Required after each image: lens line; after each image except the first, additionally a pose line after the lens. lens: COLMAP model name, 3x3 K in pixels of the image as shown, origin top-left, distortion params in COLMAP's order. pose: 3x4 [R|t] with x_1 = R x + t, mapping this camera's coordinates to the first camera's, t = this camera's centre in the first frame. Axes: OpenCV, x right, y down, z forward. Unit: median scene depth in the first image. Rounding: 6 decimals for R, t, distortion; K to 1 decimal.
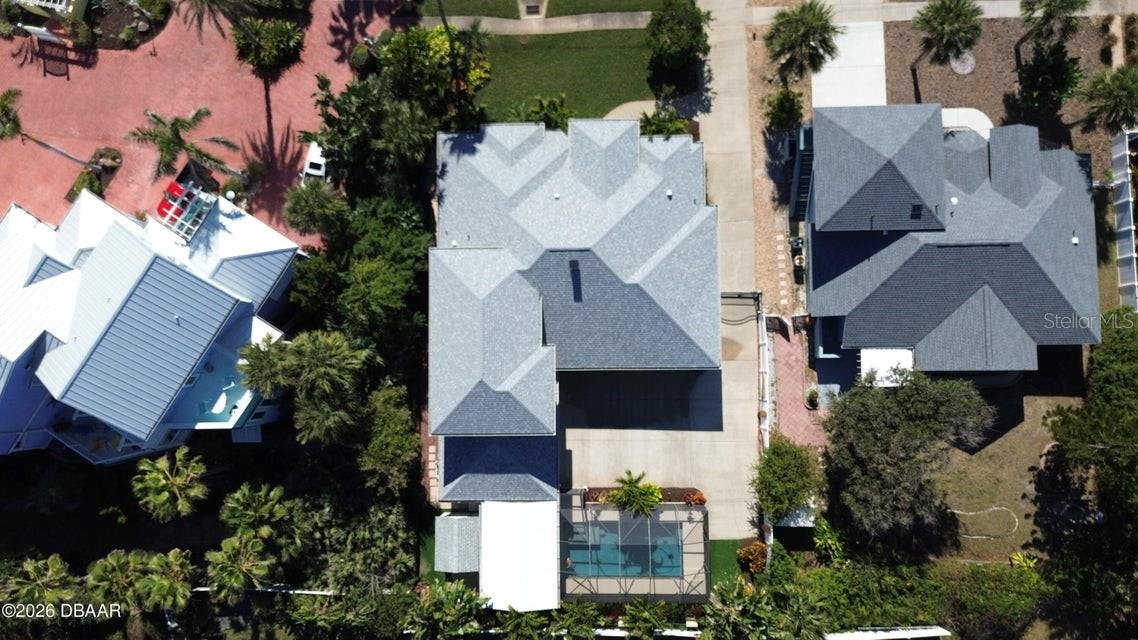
lens RADIAL K [[823.0, 0, 565.6], [0, 823.0, 322.6], [0, 0, 1]] dist [0.040420, -0.002611]
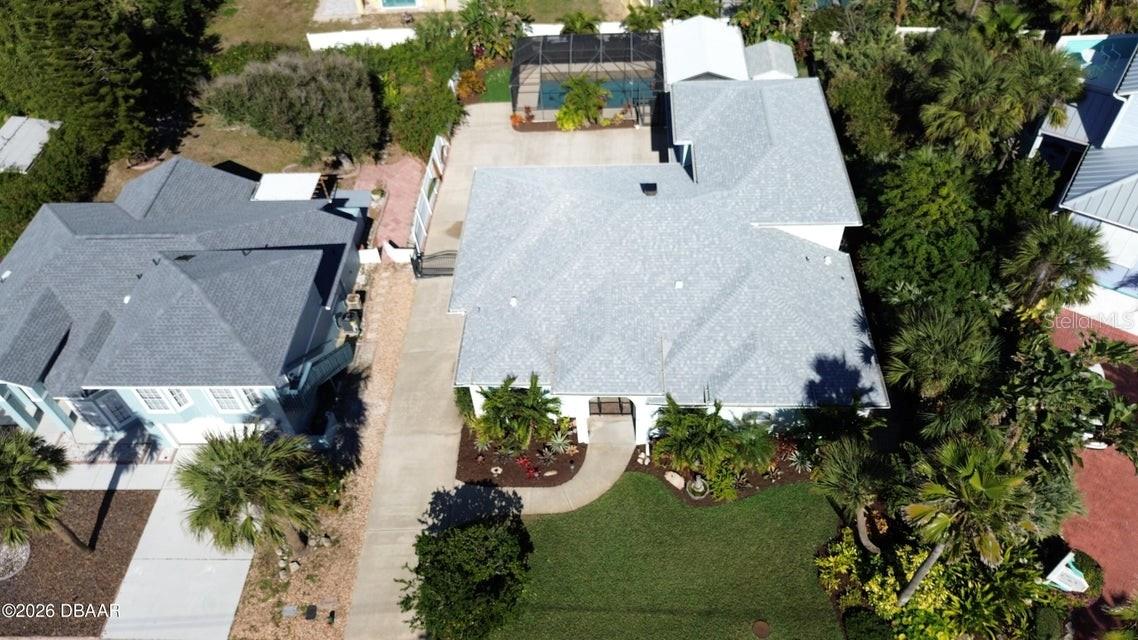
lens RADIAL K [[823.0, 0, 566.8], [0, 823.0, 320.0], [0, 0, 1]] dist [0.040420, -0.002611]
pose [[-0.993195, 0.032160, 0.111939, 0.006075], [0.059508, -0.686067, 0.725100, -0.636709], [0.100117, 0.726827, 0.679485, 0.531280]]
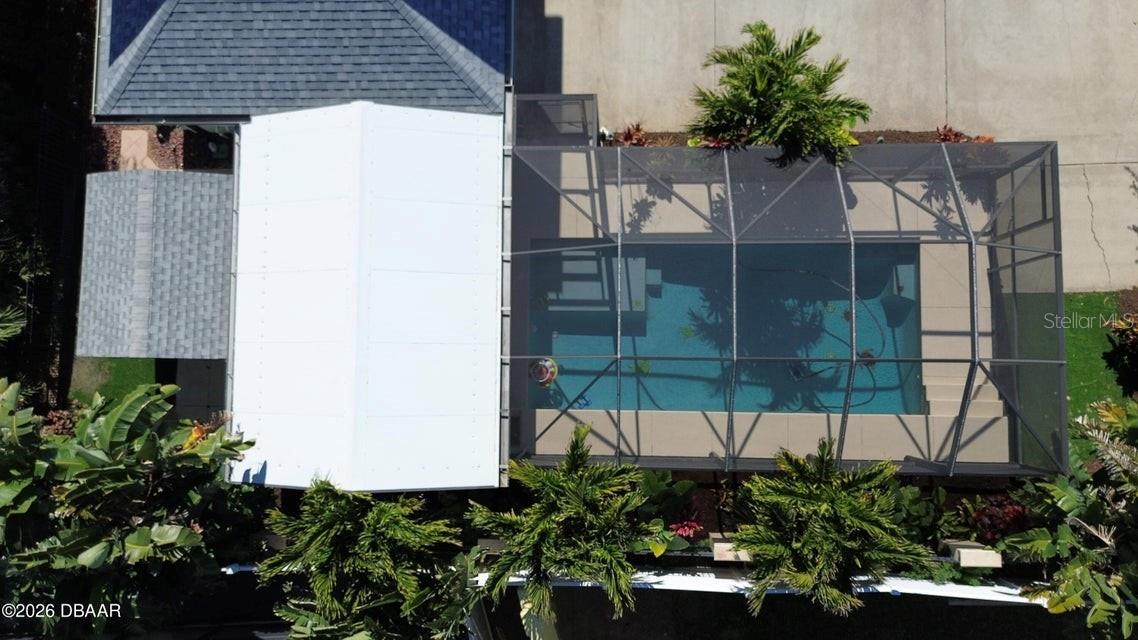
lens RADIAL K [[823.0, 0, 567.9], [0, 823.0, 321.3], [0, 0, 1]] dist [0.040420, -0.002611]
pose [[0.999788, 0.019035, -0.007867, 0.014389], [-0.019047, 0.999818, -0.001423, 0.279480], [0.007839, 0.001572, 0.999968, 0.699047]]
